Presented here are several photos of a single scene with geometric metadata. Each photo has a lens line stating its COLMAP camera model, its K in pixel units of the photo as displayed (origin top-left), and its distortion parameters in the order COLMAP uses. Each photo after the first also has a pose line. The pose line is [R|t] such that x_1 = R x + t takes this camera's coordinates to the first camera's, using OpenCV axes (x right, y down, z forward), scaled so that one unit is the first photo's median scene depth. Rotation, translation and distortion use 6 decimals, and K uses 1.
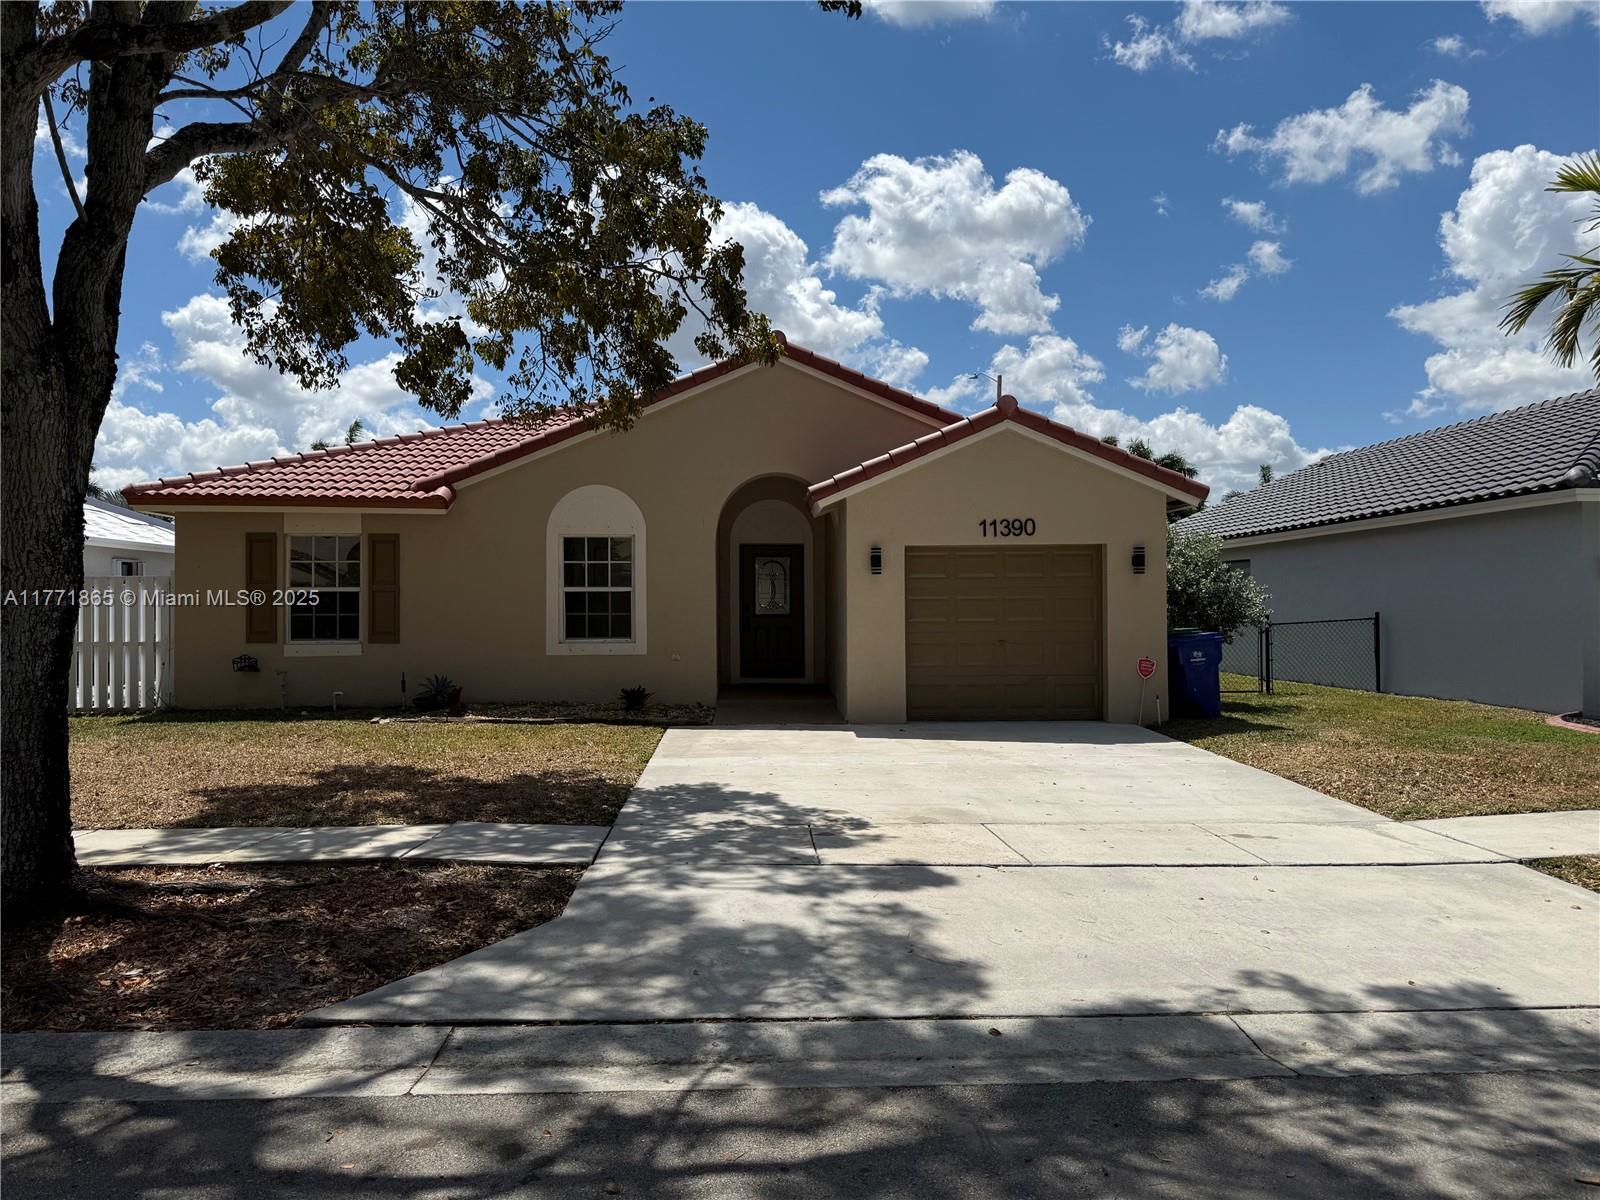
lens RADIAL K [[1131.9, 0, 792.6], [0, 1131.9, 594.2], [0, 0, 1]] dist [0.147860, 0.000232]
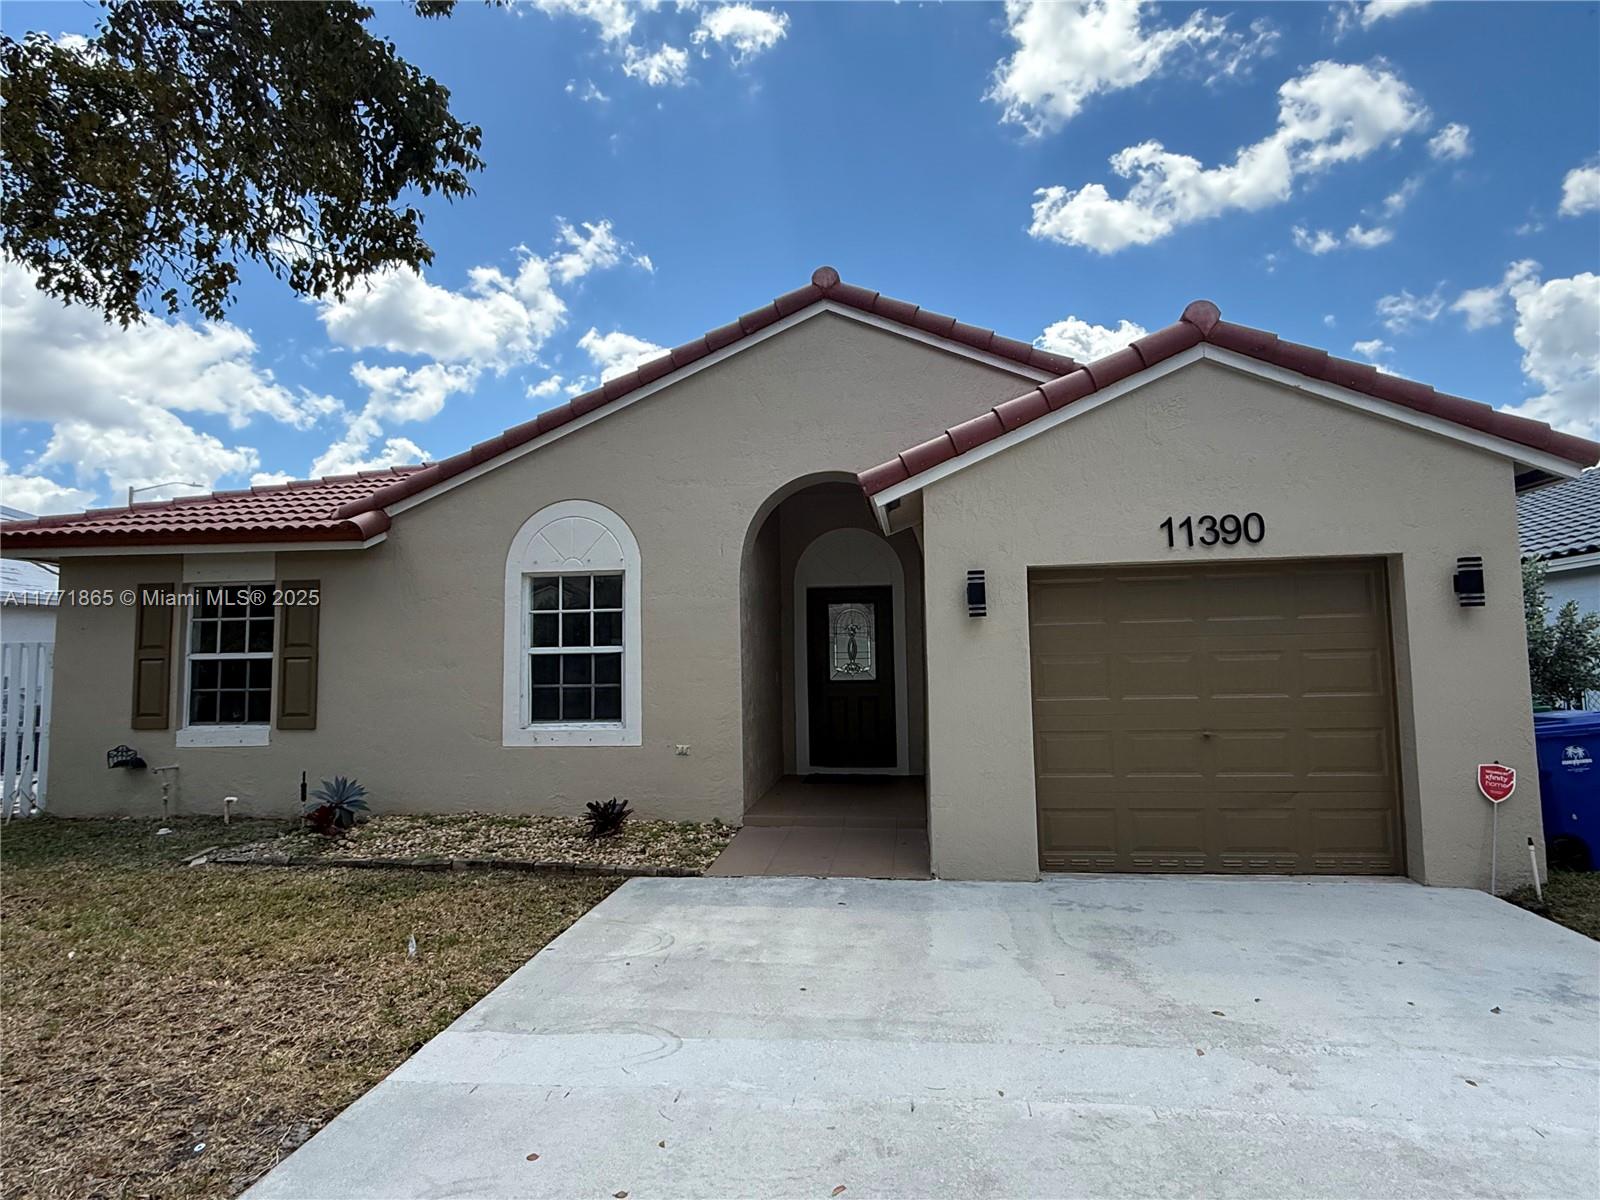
lens RADIAL K [[955.9, 0, 801.2], [0, 955.9, 574.8], [0, 0, 1]] dist [-0.000429, -0.000515]
pose [[0.990638, -0.024648, -0.134273, 0.043348], [0.013757, 0.996583, -0.081445, -0.000611], [0.135821, 0.078836, 0.987592, 0.442843]]
